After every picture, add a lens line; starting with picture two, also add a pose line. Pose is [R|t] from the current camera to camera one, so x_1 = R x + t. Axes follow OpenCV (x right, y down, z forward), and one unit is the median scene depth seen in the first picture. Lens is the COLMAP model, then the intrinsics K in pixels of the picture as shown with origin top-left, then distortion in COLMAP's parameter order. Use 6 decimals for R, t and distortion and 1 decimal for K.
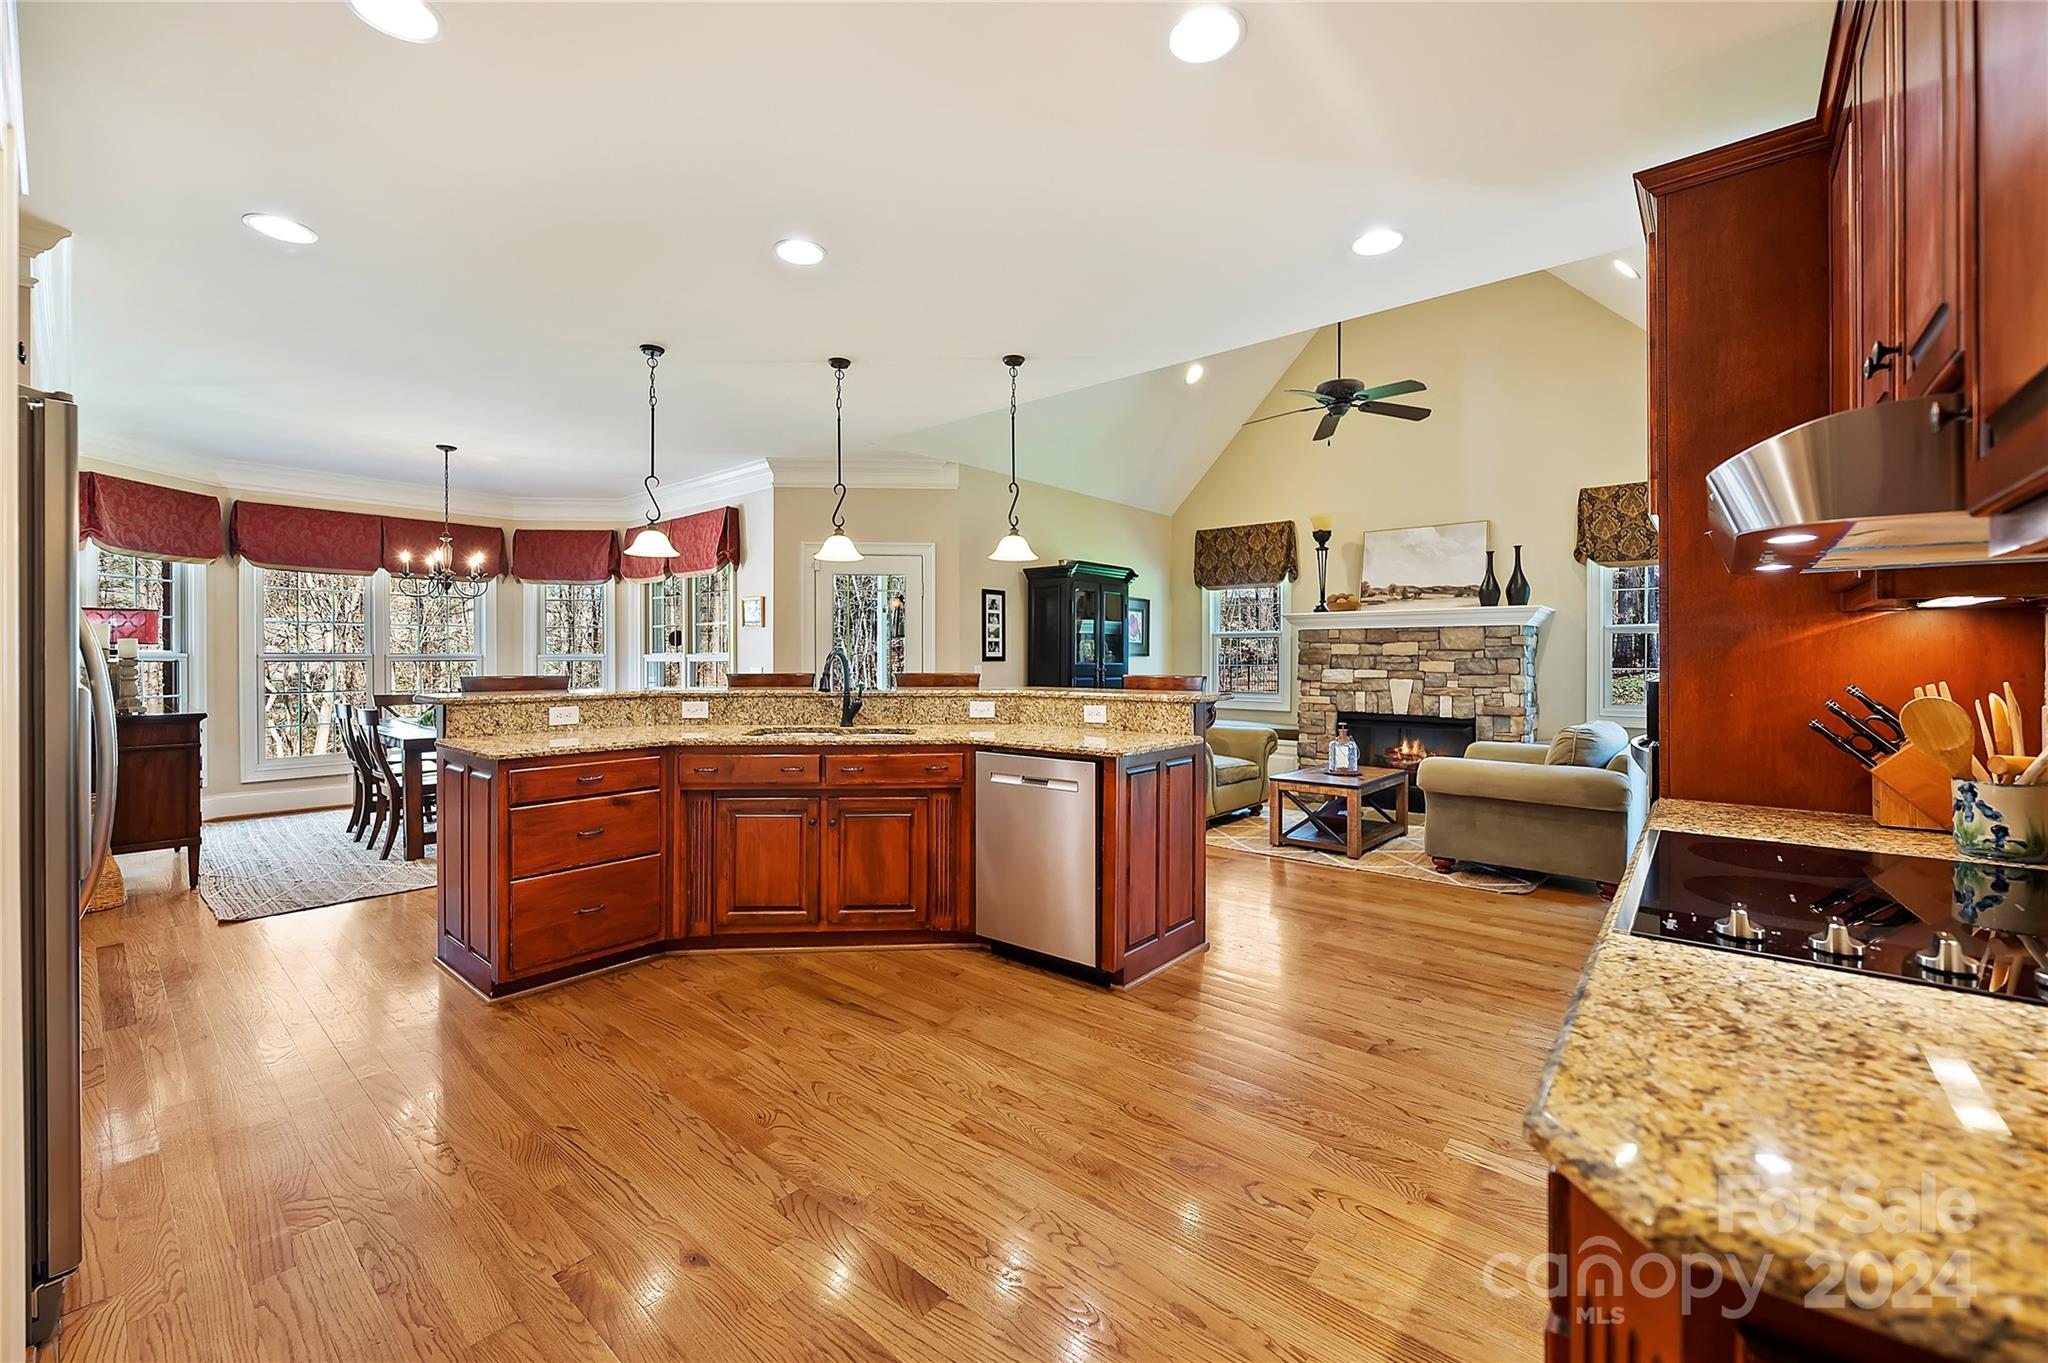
lens RADIAL K [[817.5, 0, 1024.8], [0, 817.5, 658.1], [0, 0, 1]] dist [-0.002104, -0.000168]
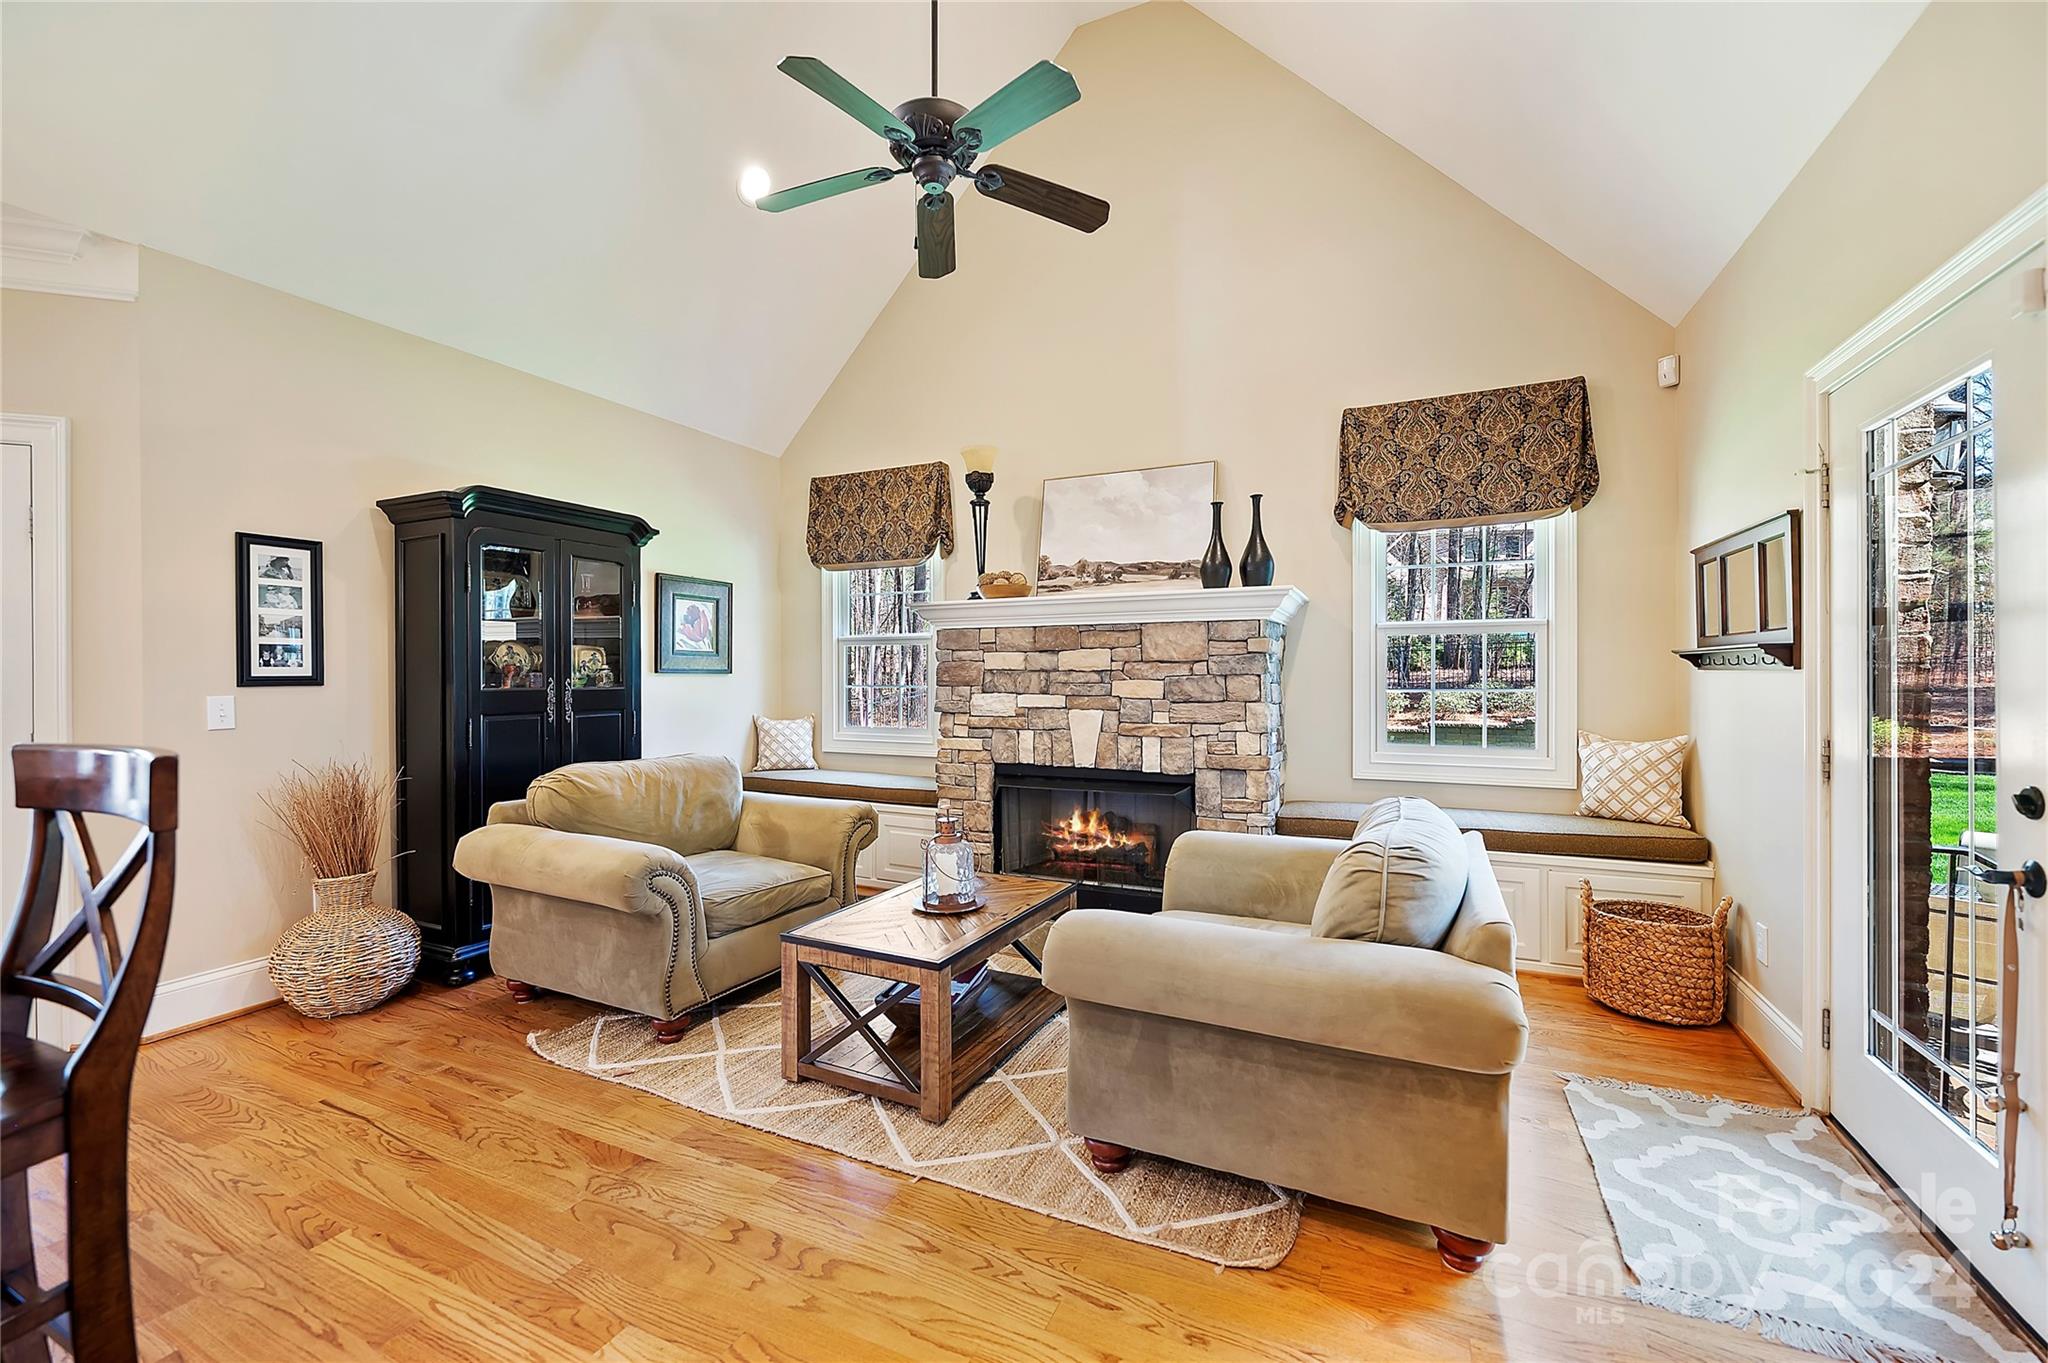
lens RADIAL K [[817.5, 0, 1015.7], [0, 817.5, 679.1], [0, 0, 1]] dist [-0.002104, -0.000168]
pose [[0.966928, -0.006569, 0.254965, 0.253394], [0.005095, 0.999966, 0.006441, -0.001196], [-0.254999, -0.004929, 0.966929, 0.422233]]
